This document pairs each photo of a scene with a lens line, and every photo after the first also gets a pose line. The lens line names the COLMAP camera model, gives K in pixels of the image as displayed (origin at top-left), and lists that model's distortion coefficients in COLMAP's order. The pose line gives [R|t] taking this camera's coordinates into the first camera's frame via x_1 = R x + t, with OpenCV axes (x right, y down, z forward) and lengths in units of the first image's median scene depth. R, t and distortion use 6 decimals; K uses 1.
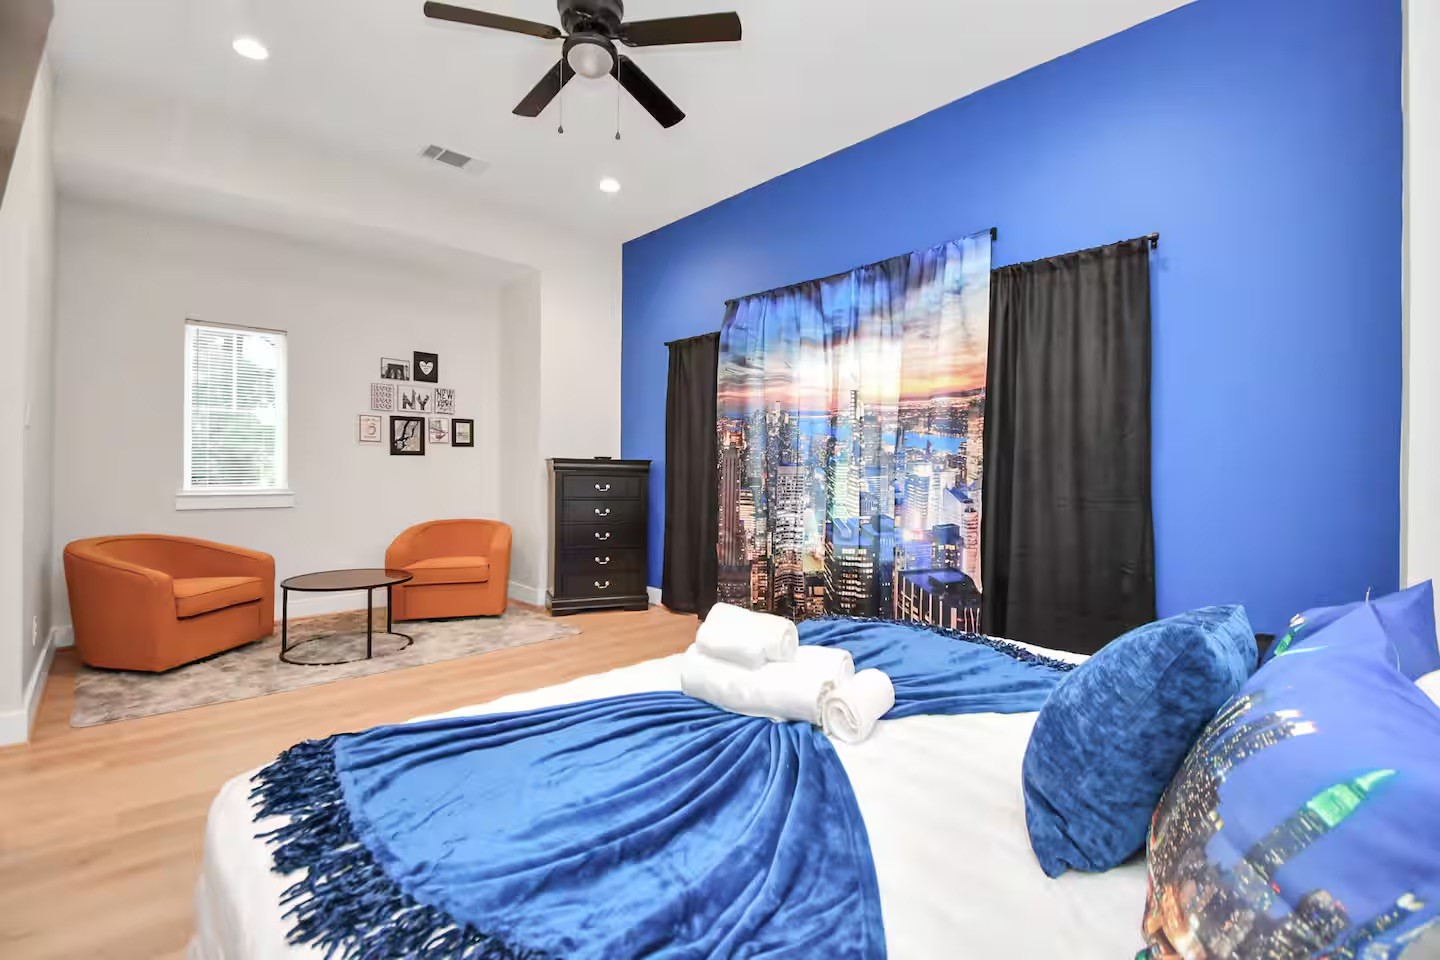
lens RADIAL K [[638.0, 0, 722.4], [0, 638.0, 472.8], [0, 0, 1]] dist [0.022532, -0.028086]
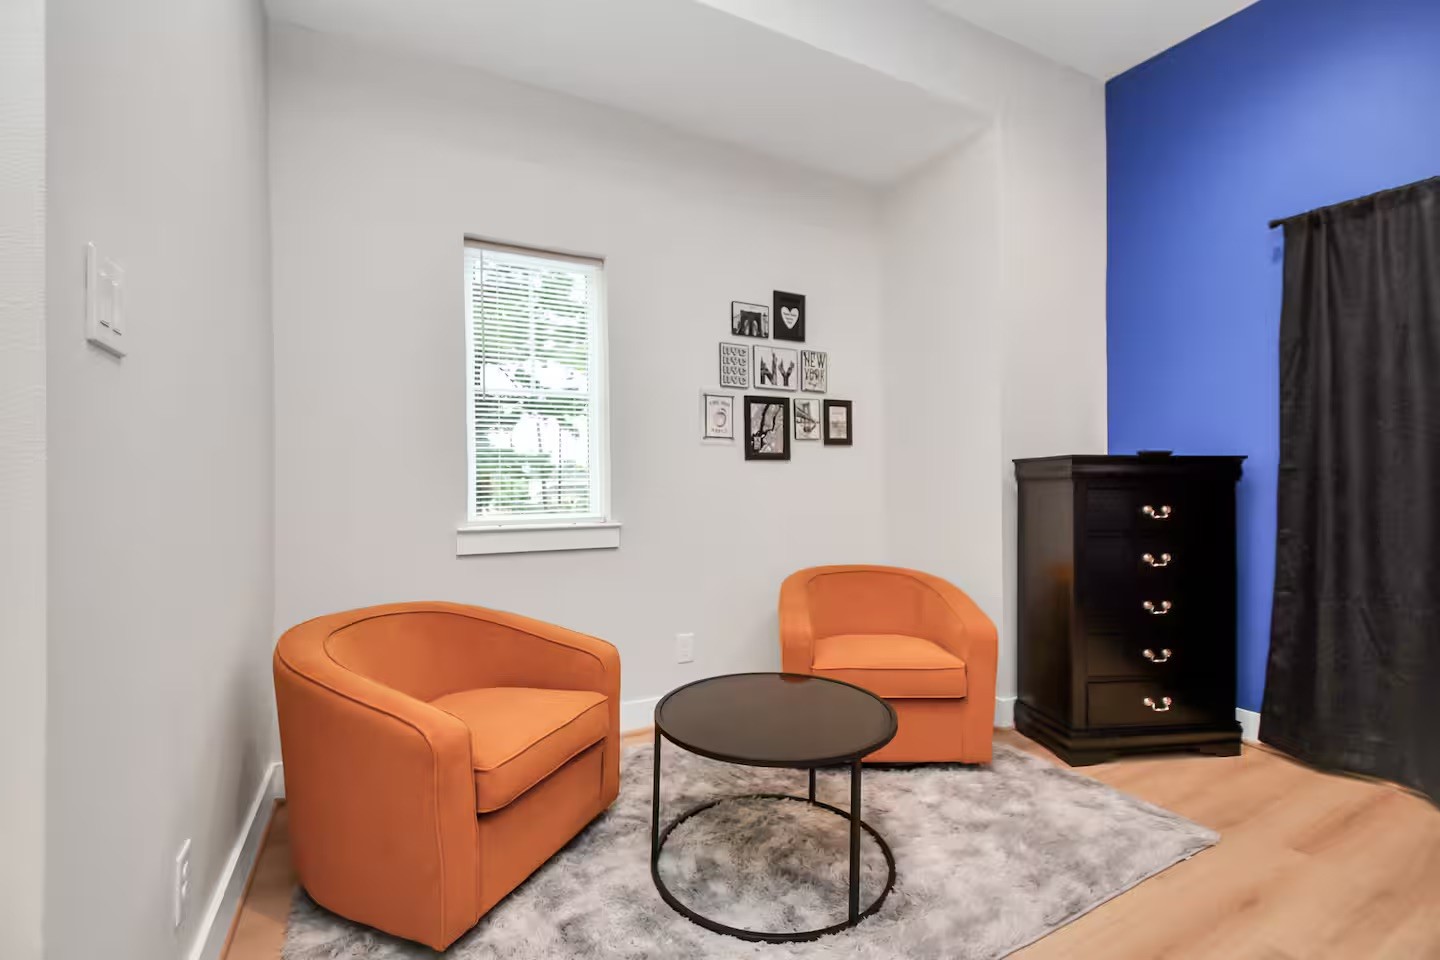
lens RADIAL K [[646.2, 0, 718.2], [0, 646.2, 445.7], [0, 0, 1]] dist [0.008407, -0.000227]
pose [[0.967984, -0.034412, -0.248642, -0.383754], [0.019073, 0.997778, -0.063838, -0.002970], [0.250286, 0.057052, 0.966490, 0.394990]]
